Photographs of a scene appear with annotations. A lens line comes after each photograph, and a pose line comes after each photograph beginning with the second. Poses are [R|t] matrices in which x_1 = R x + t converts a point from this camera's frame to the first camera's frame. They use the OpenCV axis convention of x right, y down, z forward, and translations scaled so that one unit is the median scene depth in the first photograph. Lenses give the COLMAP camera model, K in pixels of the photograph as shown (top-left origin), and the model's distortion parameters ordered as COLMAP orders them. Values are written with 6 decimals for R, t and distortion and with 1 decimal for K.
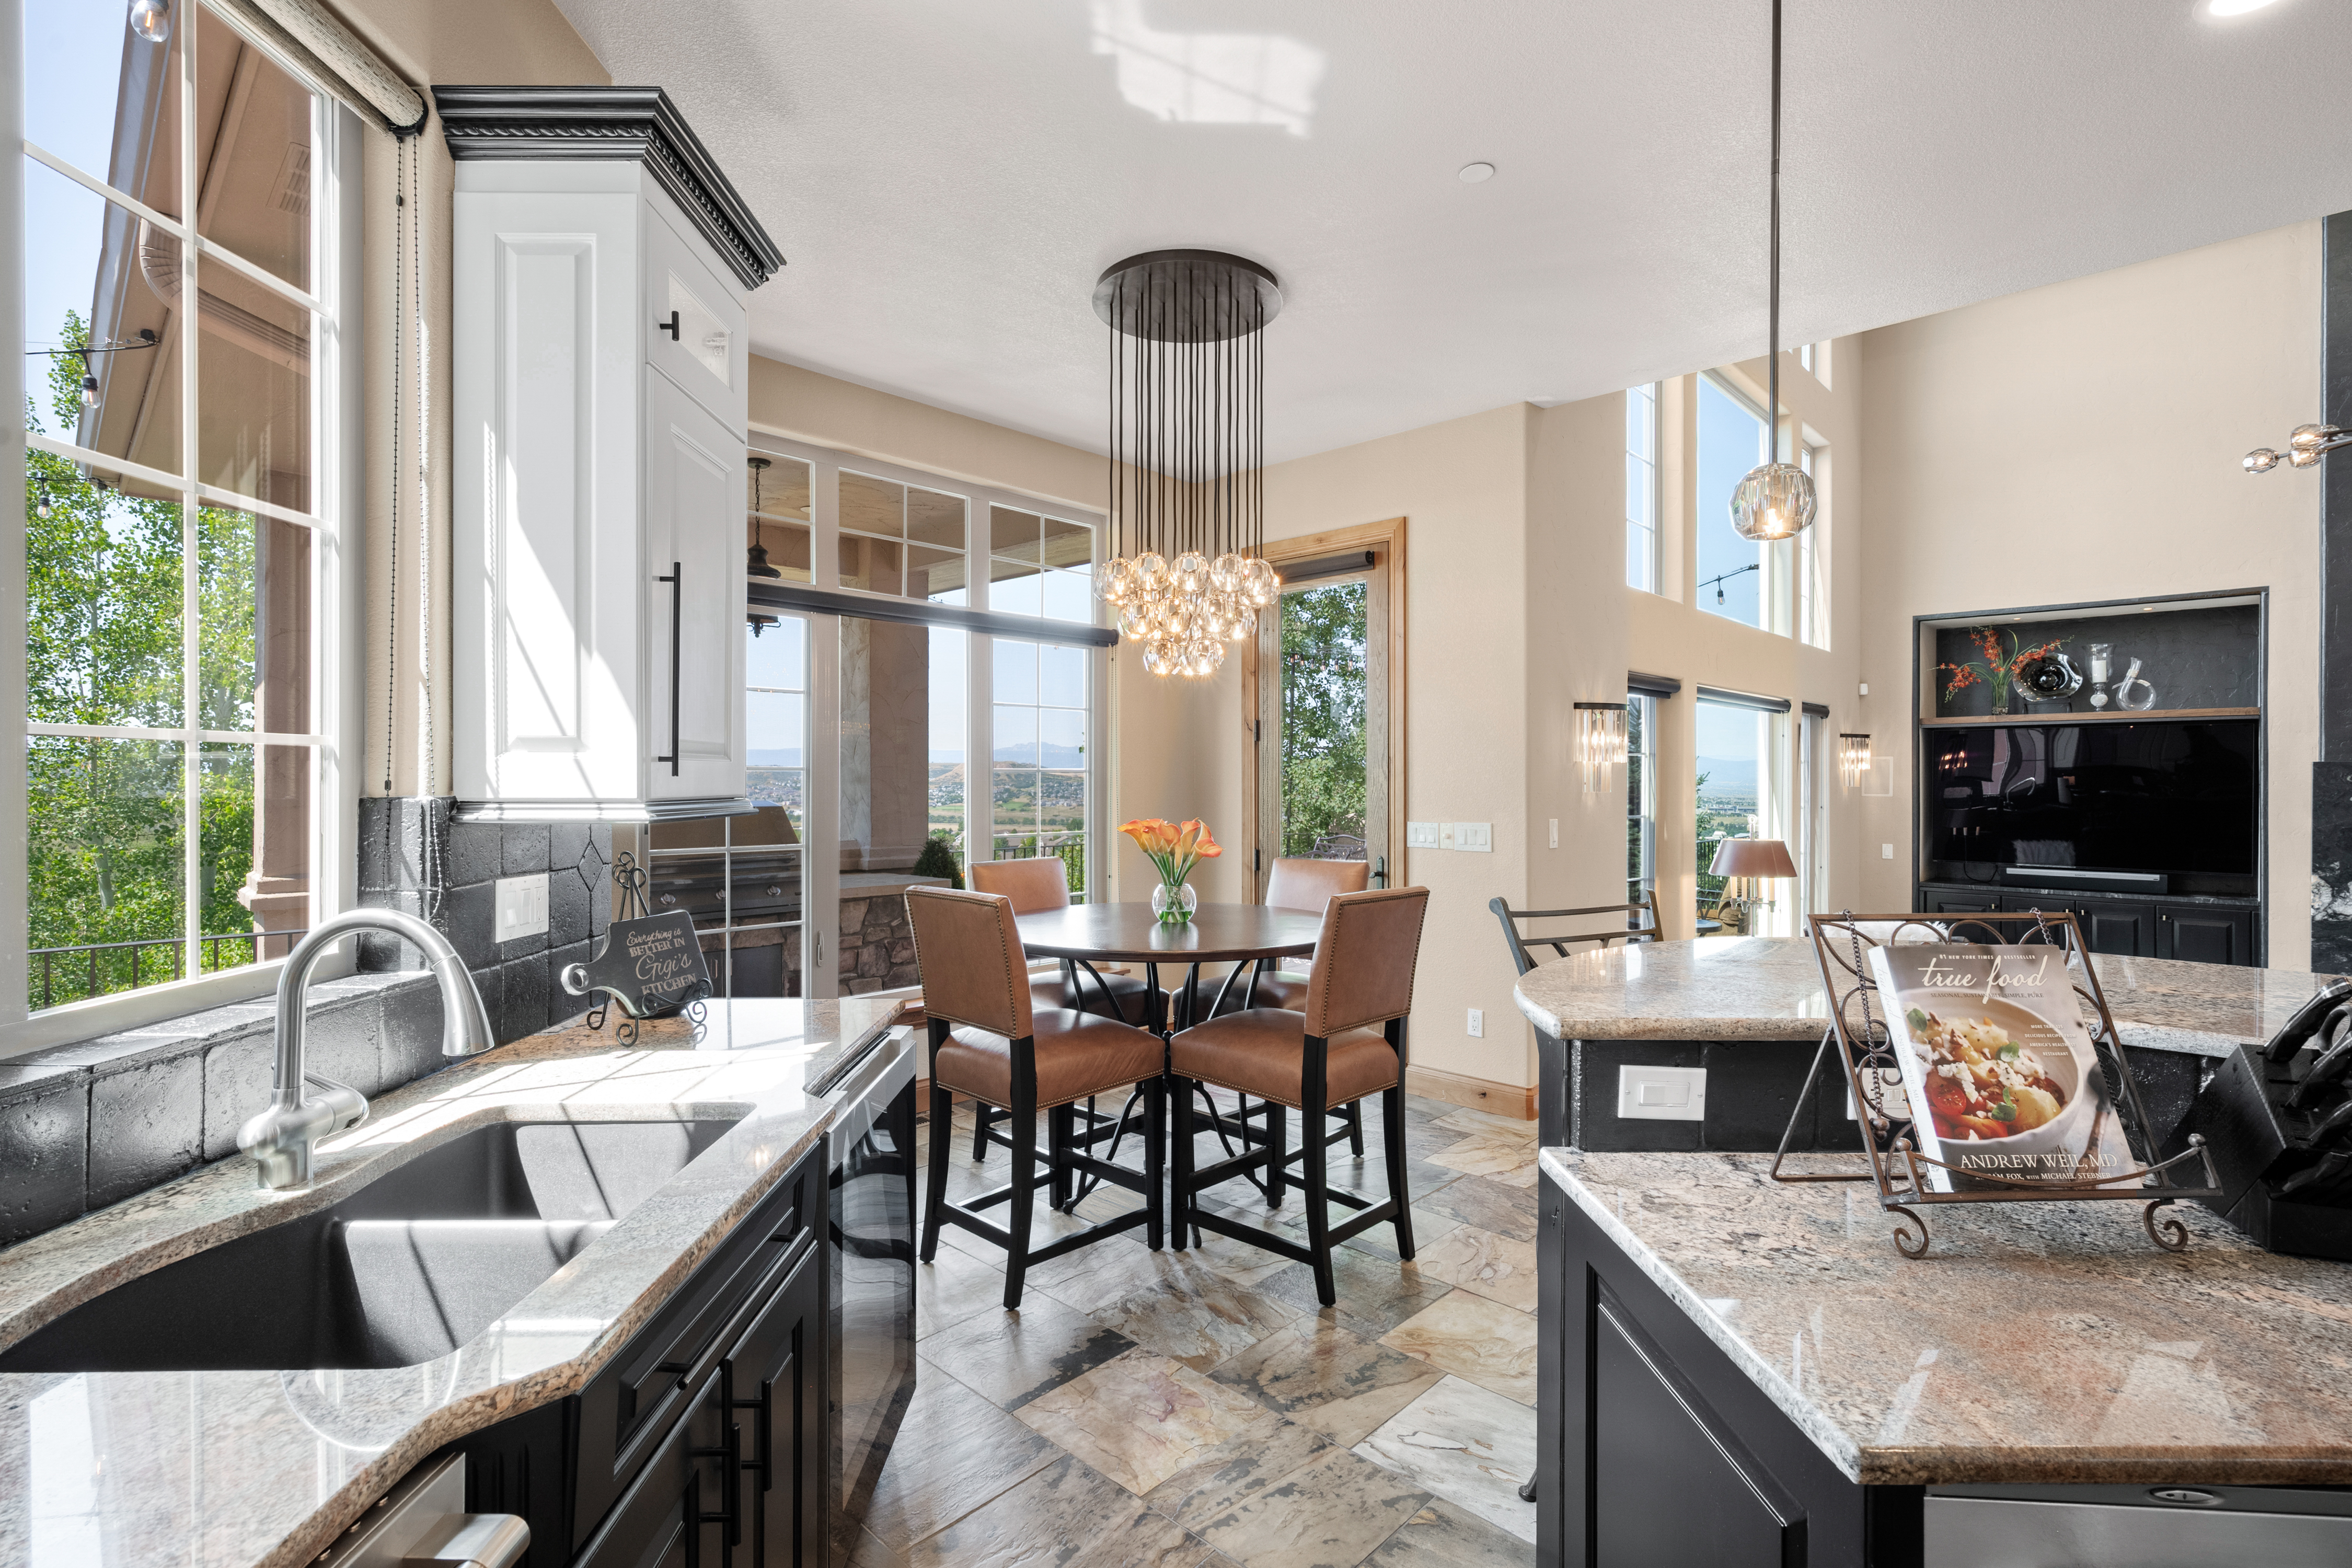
lens RADIAL K [[1089.4, 0, 1172.8], [0, 1089.4, 783.7], [0, 0, 1]] dist [0.002762, 0.001626]
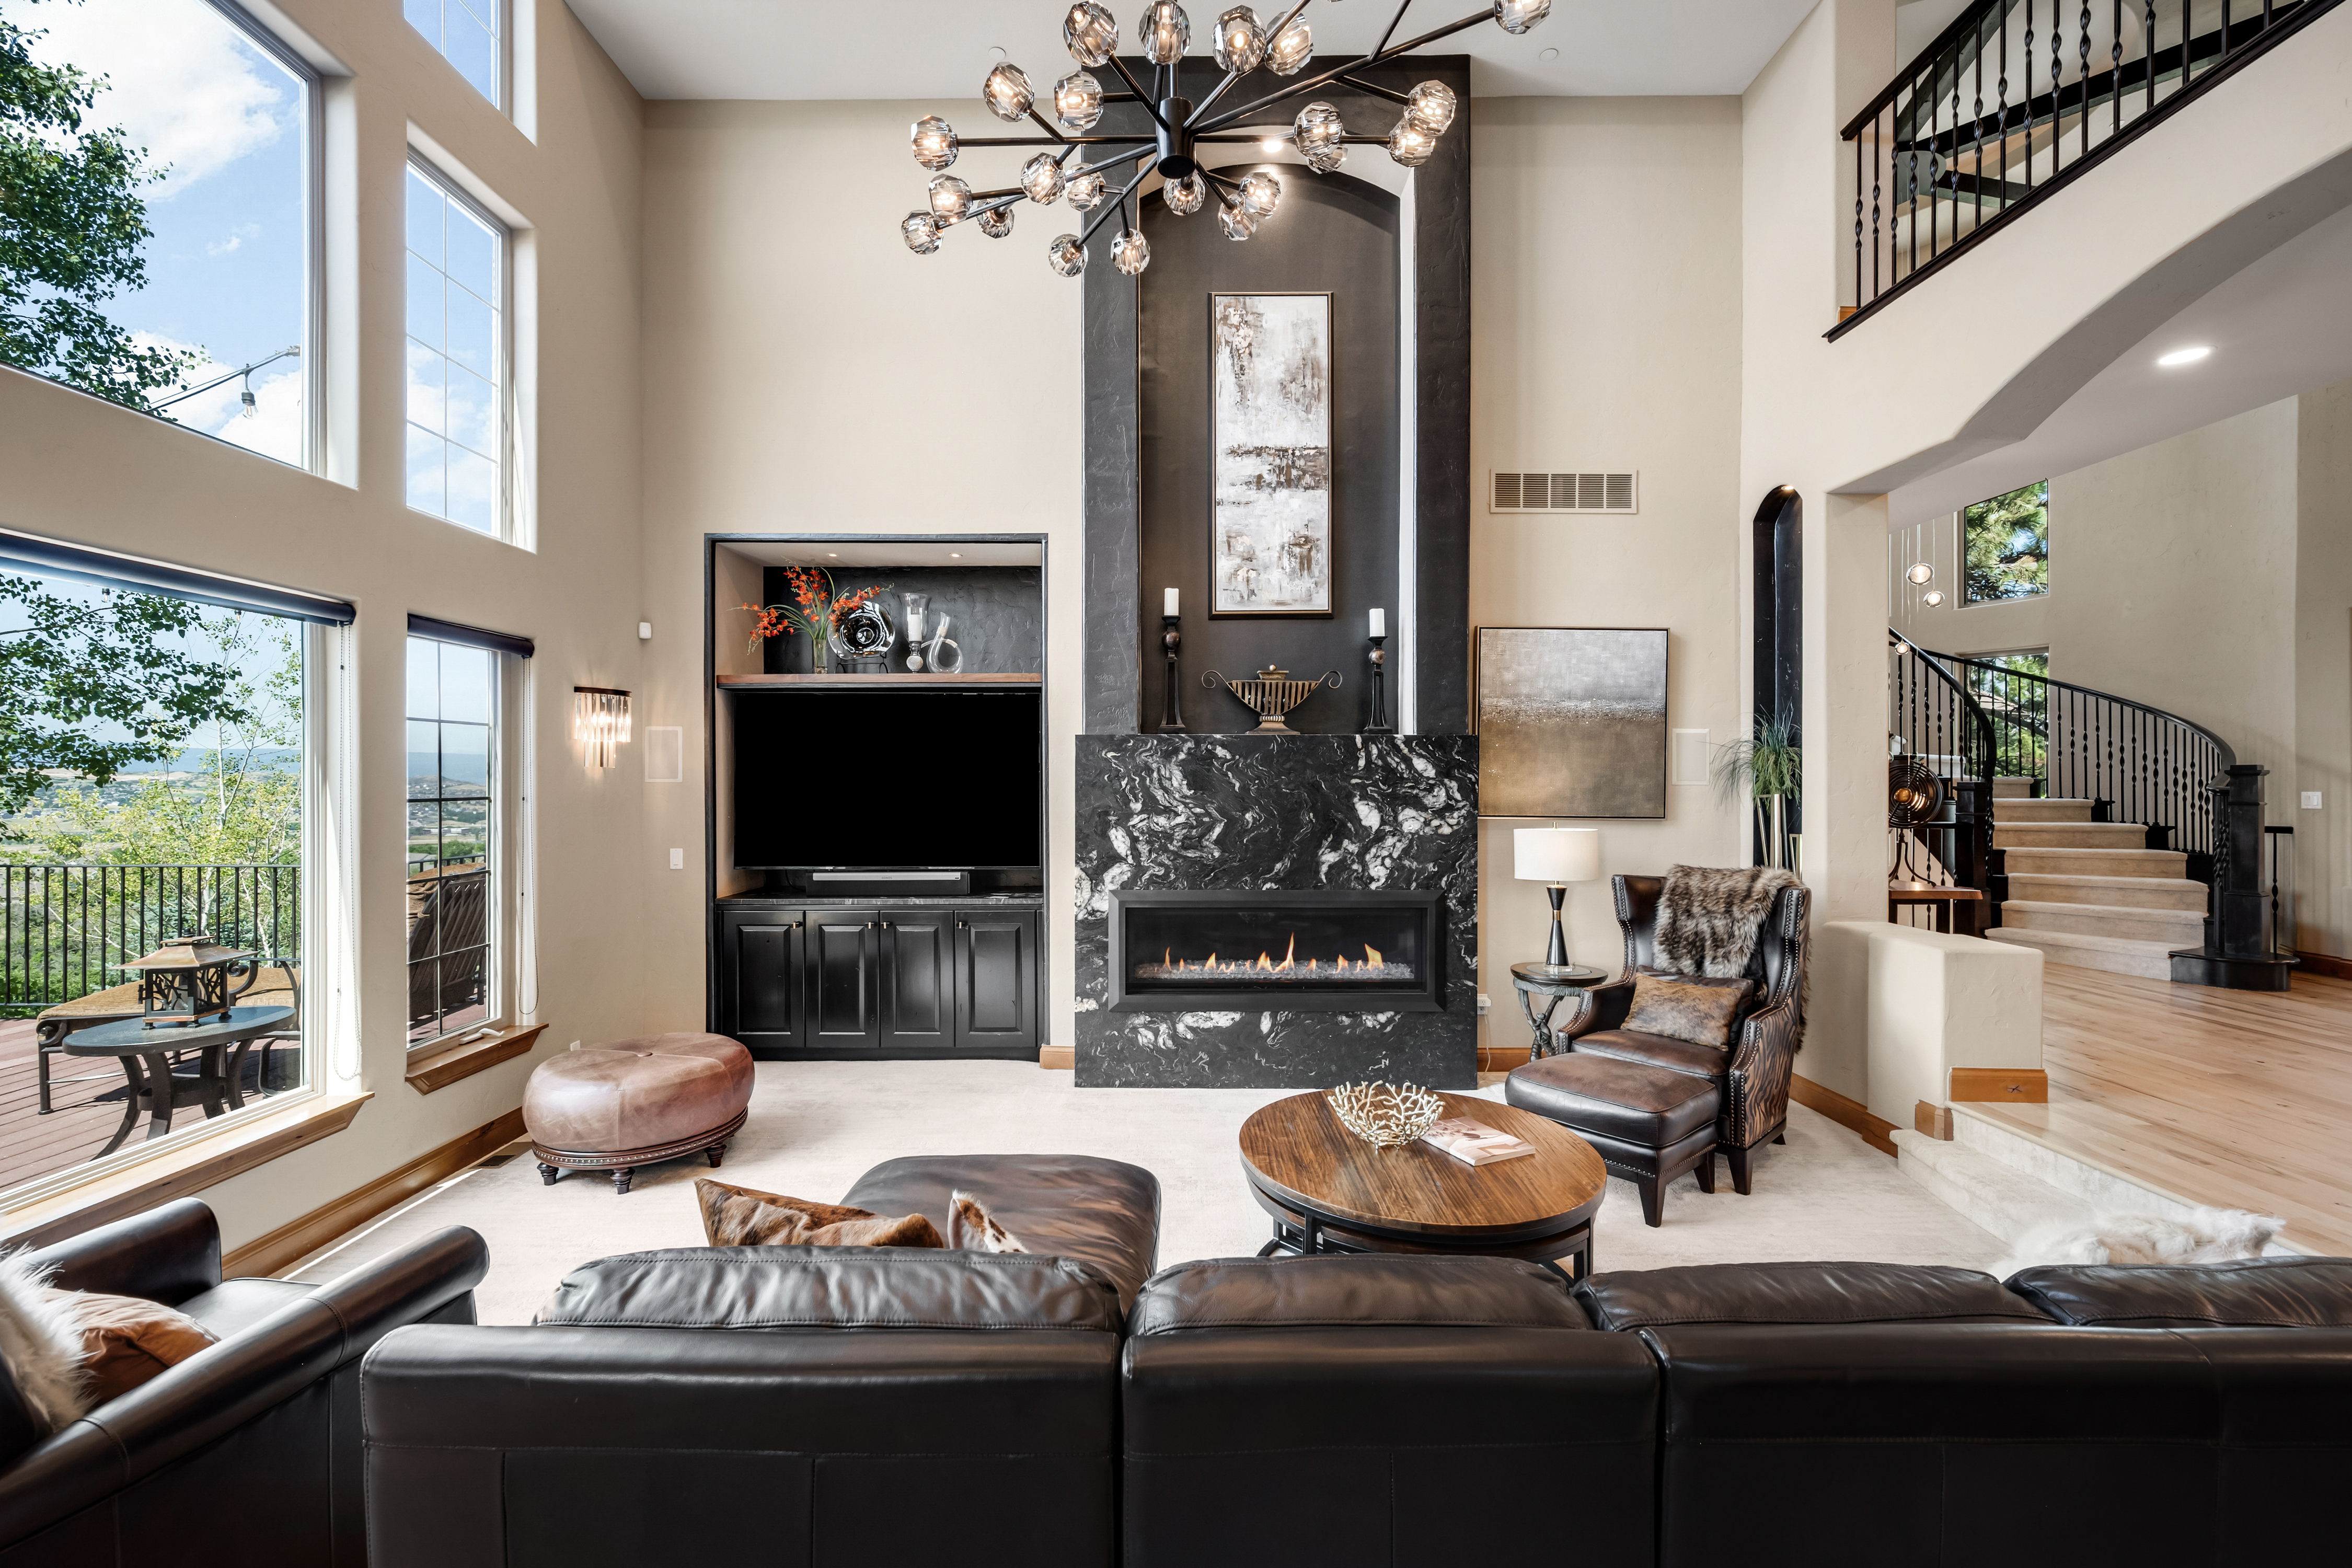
lens RADIAL K [[962.7, 0, 1177.9], [0, 962.7, 780.7], [0, 0, 1]] dist [-0.000074, -0.000231]
pose [[0.715348, -0.007366, 0.698730, 1.822052], [0.007359, 0.999968, 0.003007, 0.046254], [-0.698730, 0.002991, 0.715380, 1.292344]]
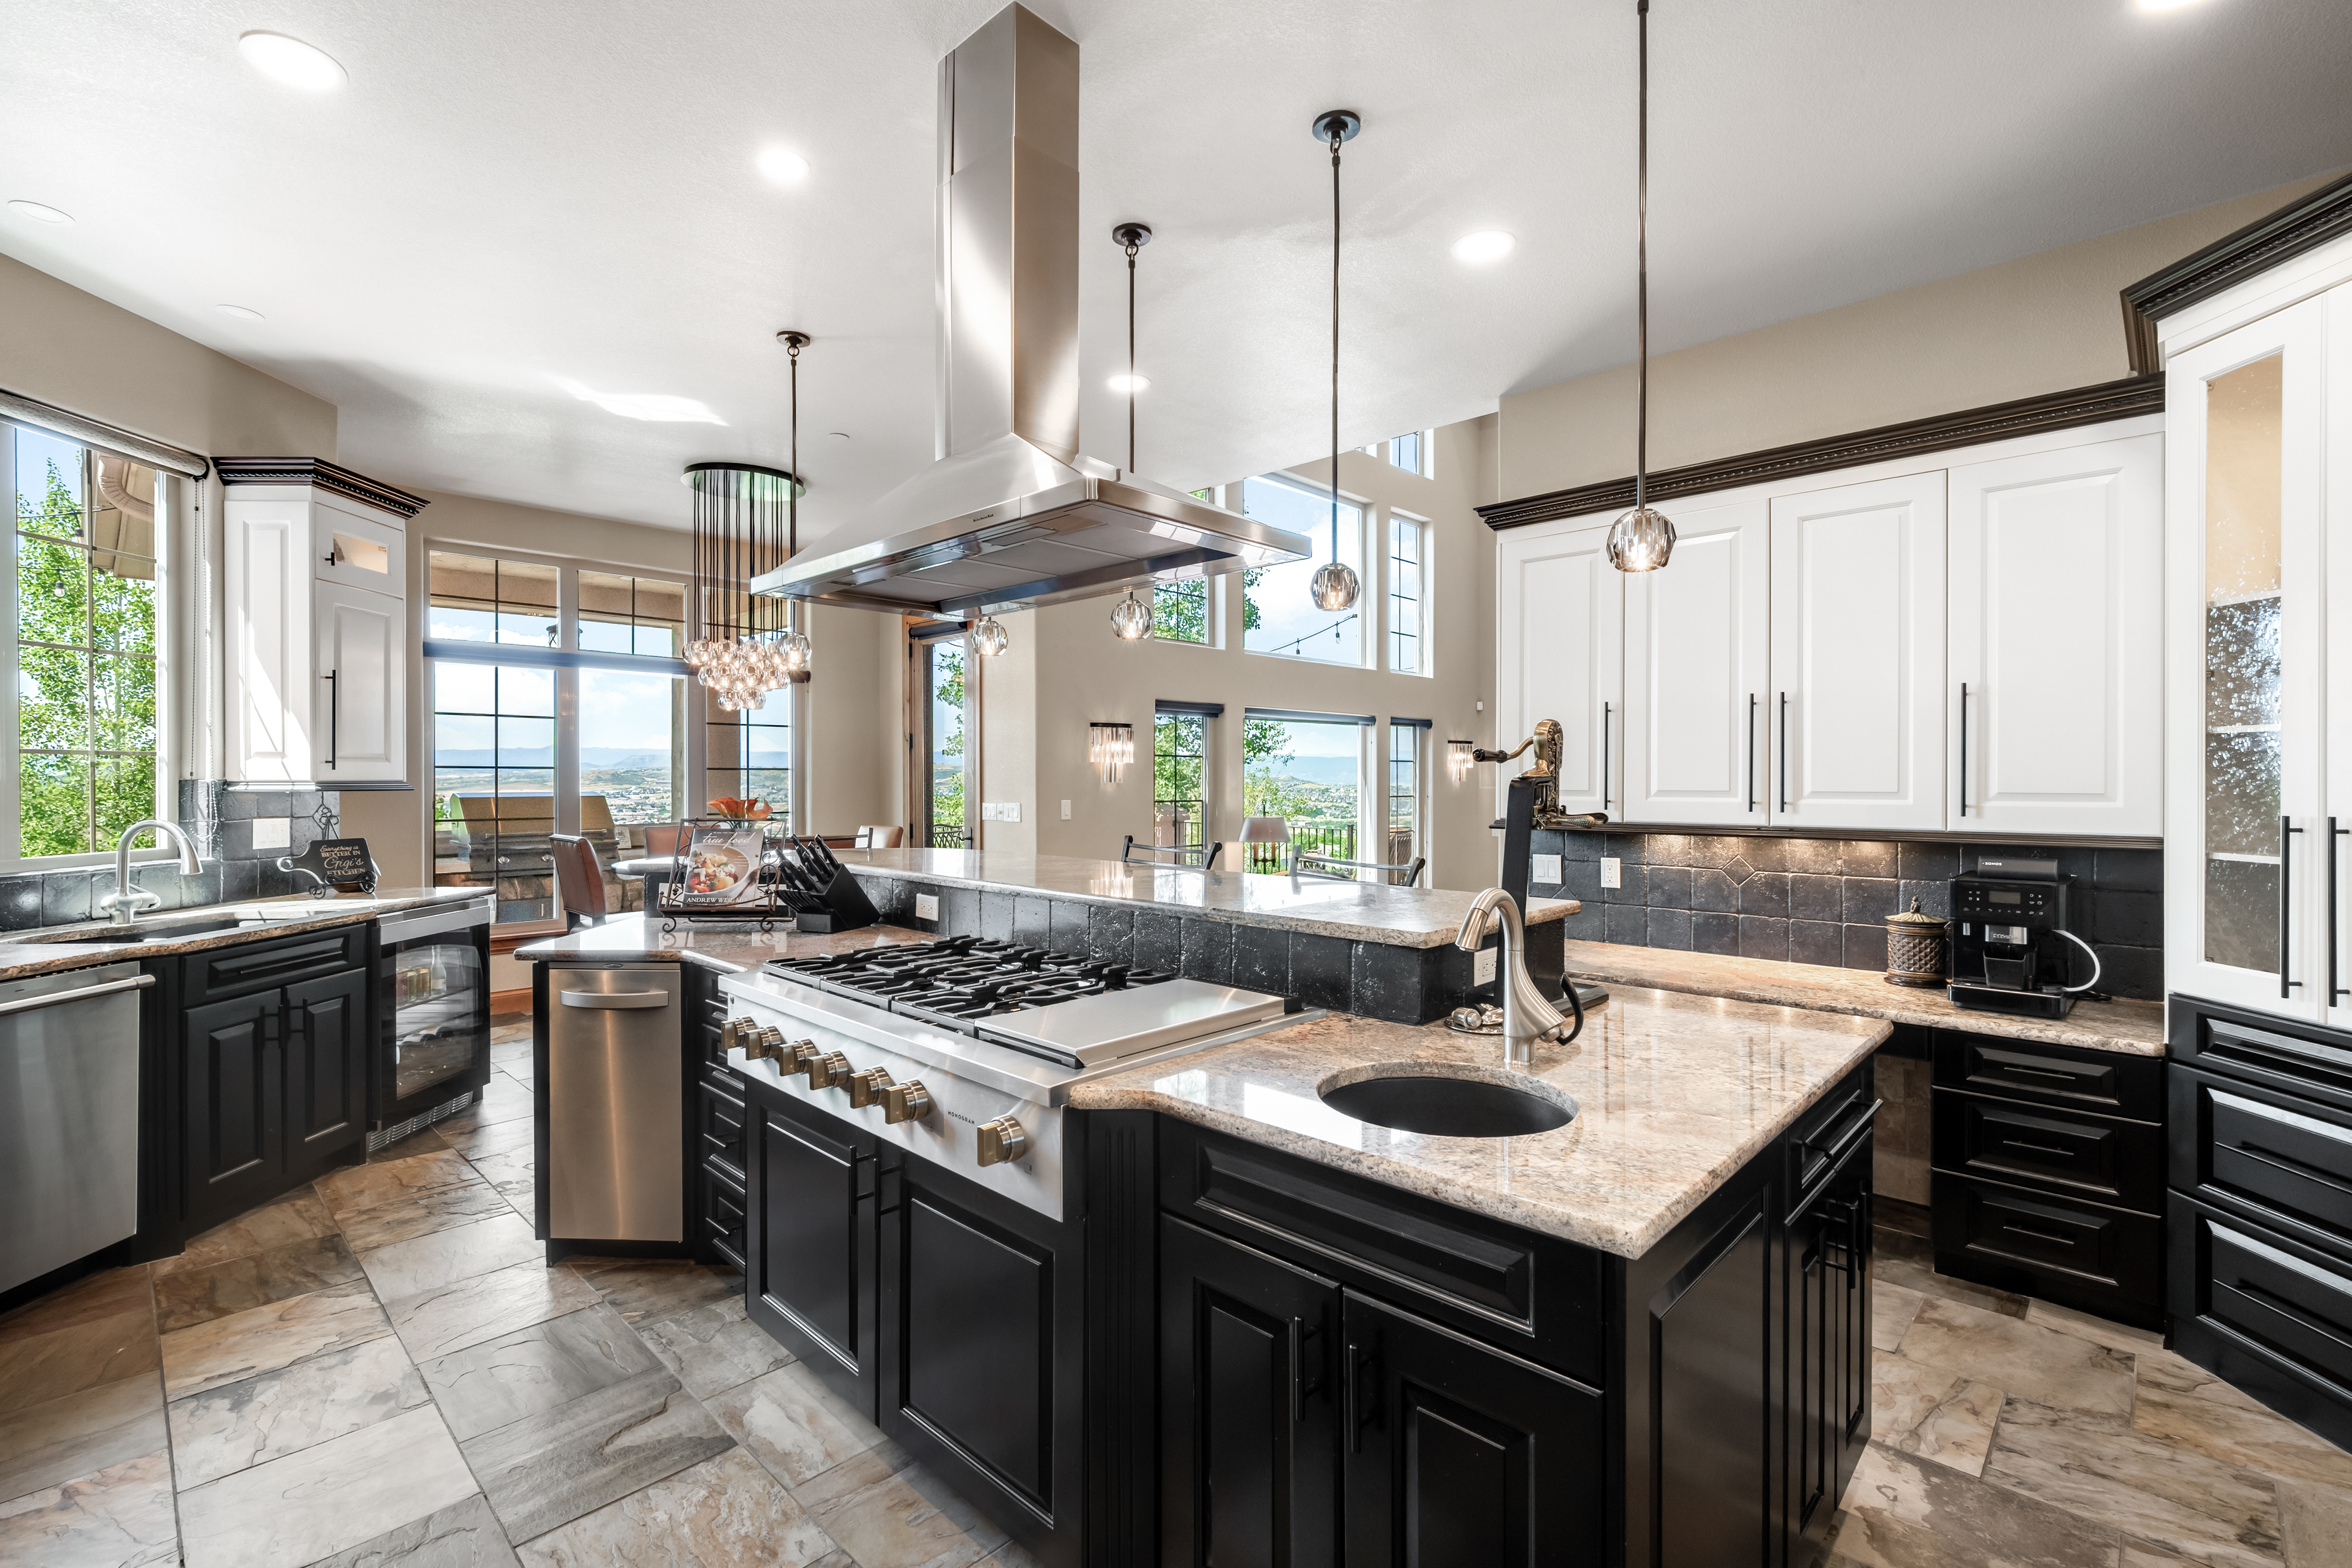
lens RADIAL K [[1052.9, 0, 1187.0], [0, 1052.9, 787.3], [0, 0, 1]] dist [0.001193, -0.000367]
pose [[0.999989, -0.001258, 0.004500, 1.148079], [0.001241, 0.999992, 0.003687, 0.020842], [-0.004504, -0.003681, 0.999983, -1.019691]]
